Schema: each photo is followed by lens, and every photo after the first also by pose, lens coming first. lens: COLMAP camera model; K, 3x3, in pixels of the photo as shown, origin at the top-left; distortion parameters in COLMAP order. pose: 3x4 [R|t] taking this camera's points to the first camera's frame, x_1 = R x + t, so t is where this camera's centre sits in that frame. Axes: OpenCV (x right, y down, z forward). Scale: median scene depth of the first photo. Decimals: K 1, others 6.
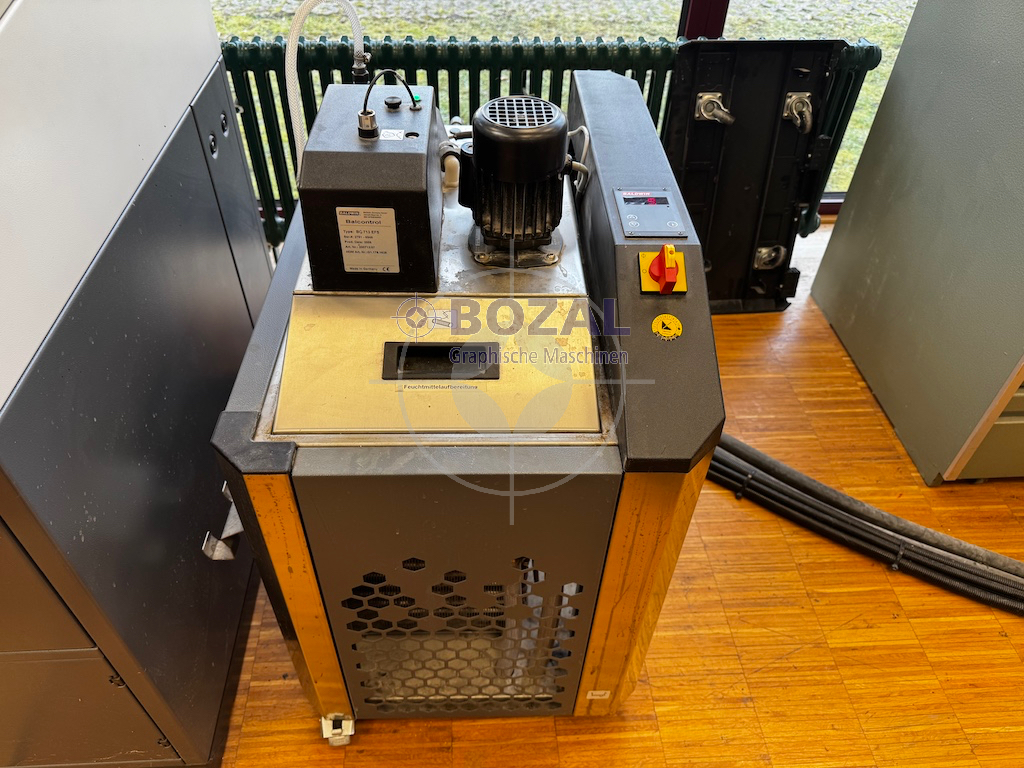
lens RADIAL K [[726.7, 0, 517.3], [0, 726.7, 399.3], [0, 0, 1]] dist [0.036337, -0.053134]
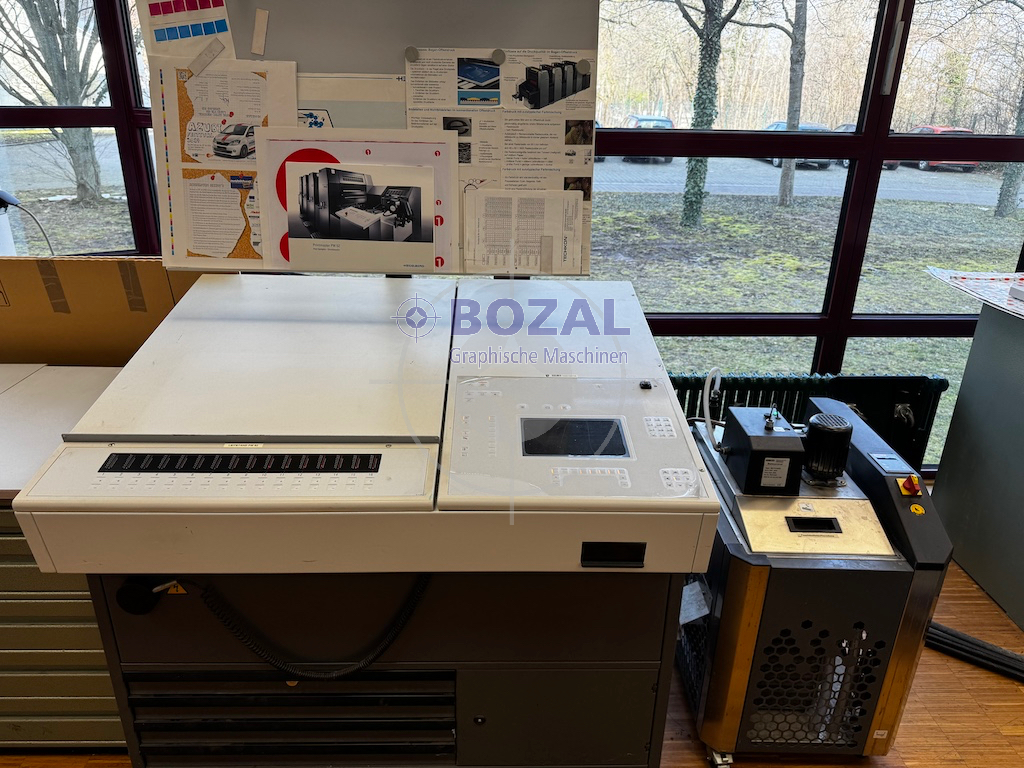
lens RADIAL K [[726.7, 0, 517.1], [0, 726.7, 393.6], [0, 0, 1]] dist [0.036337, -0.053134]
pose [[0.999366, 0.006397, -0.035014, -0.580902], [-0.018971, 0.928072, -0.371918, 0.262965], [0.030116, 0.372347, 0.927605, -0.779120]]
